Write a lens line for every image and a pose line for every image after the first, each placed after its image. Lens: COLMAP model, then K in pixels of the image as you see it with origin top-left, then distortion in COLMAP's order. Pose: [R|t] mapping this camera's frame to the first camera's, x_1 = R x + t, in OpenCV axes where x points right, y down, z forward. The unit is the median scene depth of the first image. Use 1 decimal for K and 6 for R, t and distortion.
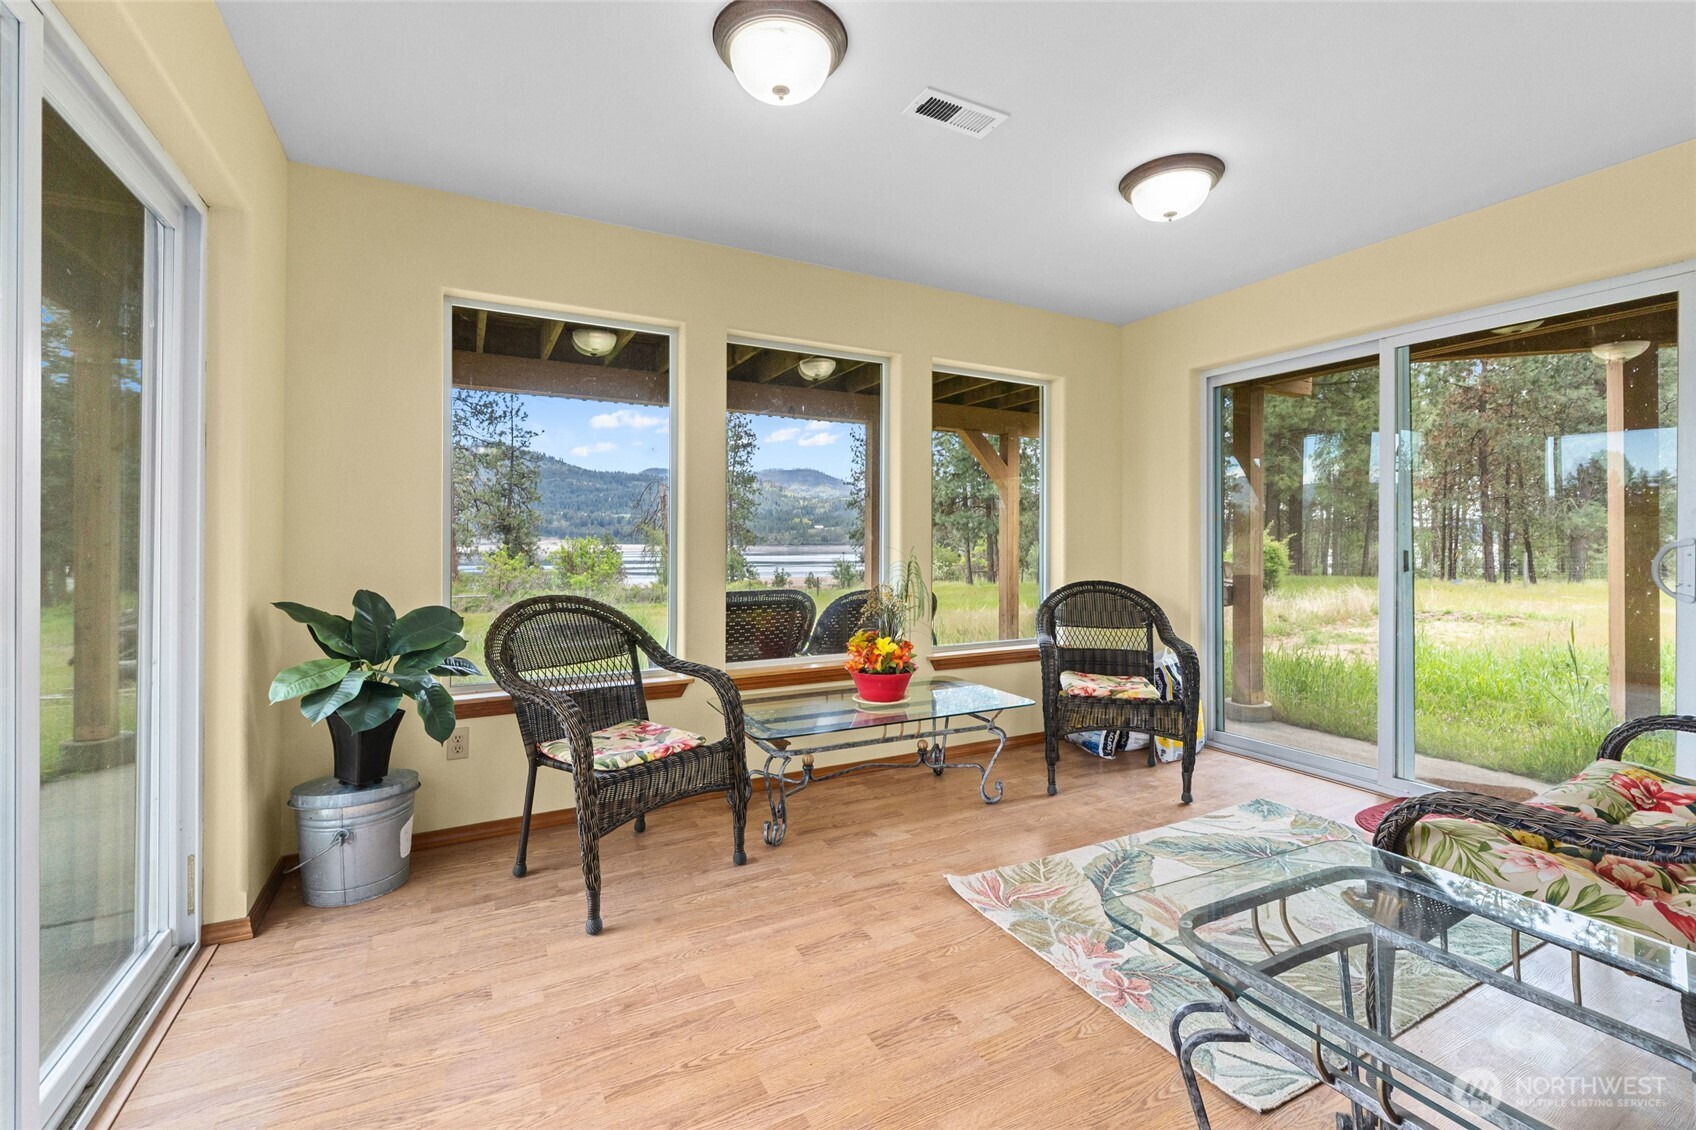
lens RADIAL K [[738.7, 0, 830.9], [0, 738.7, 536.5], [0, 0, 1]] dist [-0.000249, 0.000285]
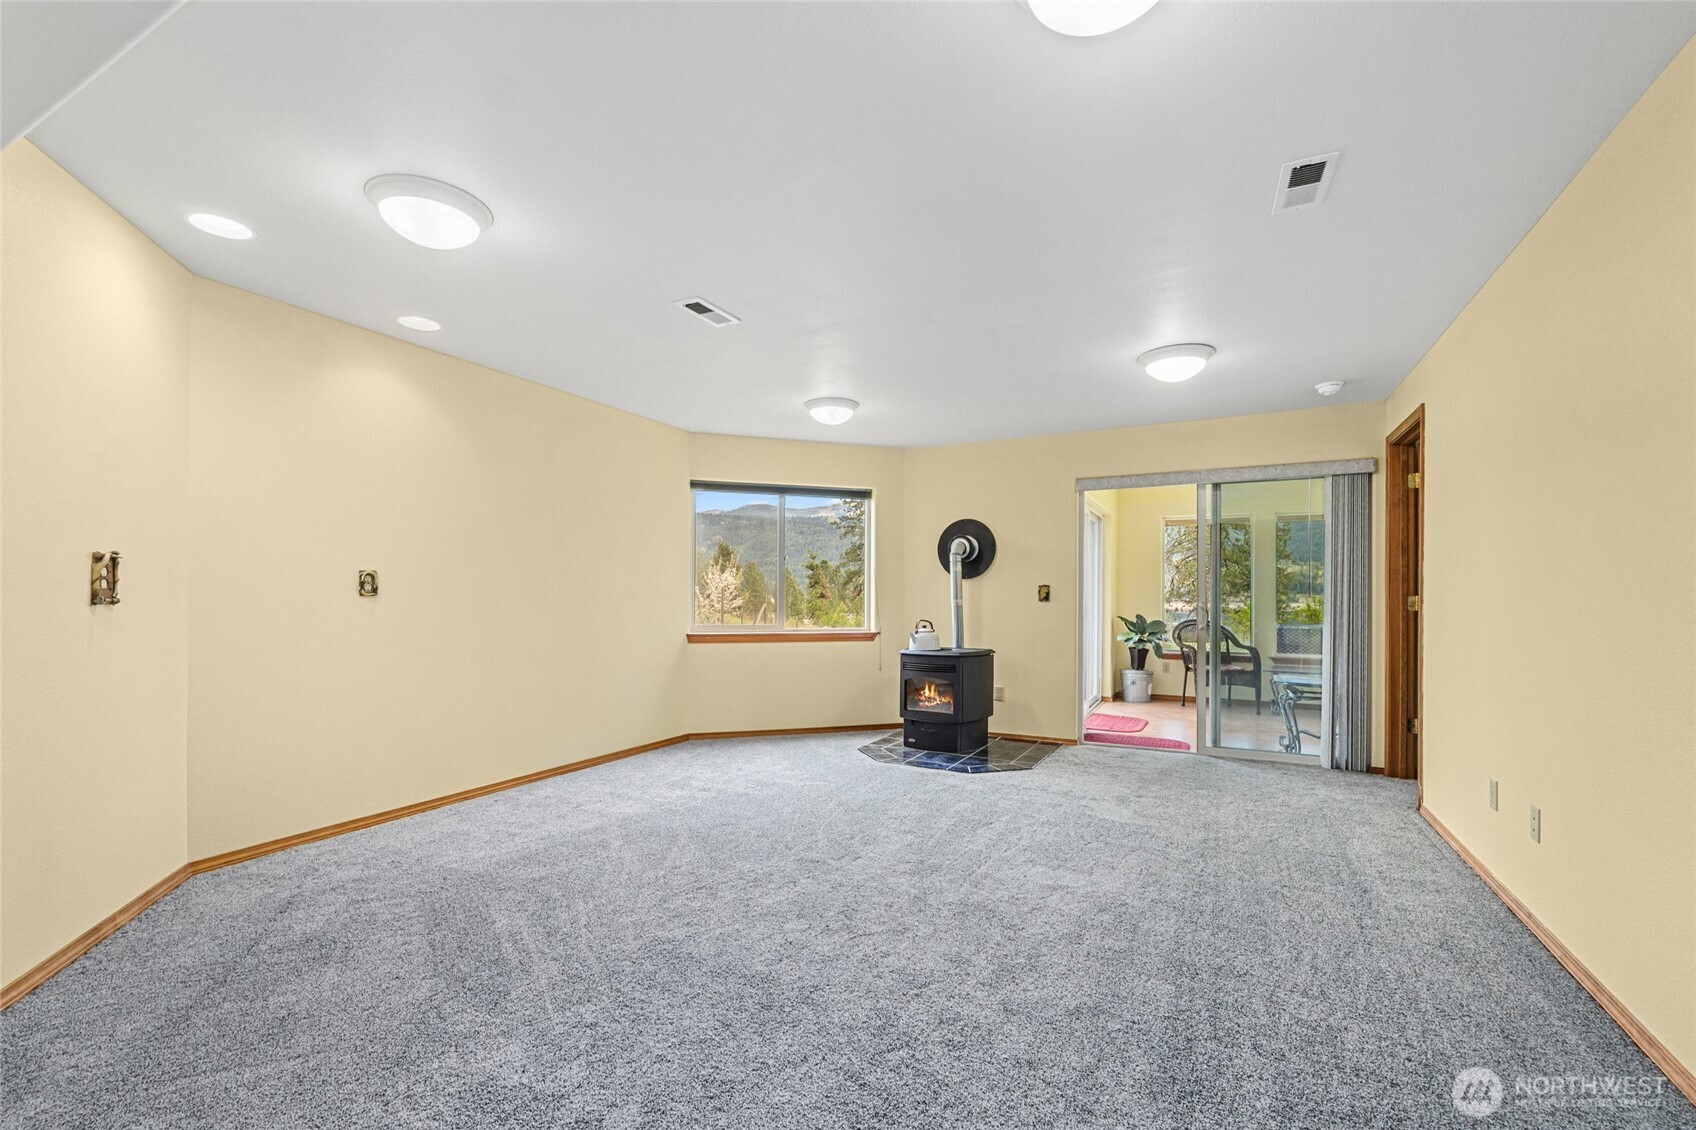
lens RADIAL K [[738.7, 0, 841.4], [0, 738.7, 579.9], [0, 0, 1]] dist [-0.000249, 0.000285]
pose [[0.581749, -0.001351, -0.813367, 1.433289], [-0.002015, 0.999993, -0.003103, -0.078159], [0.813366, 0.003444, 0.581742, -2.242044]]
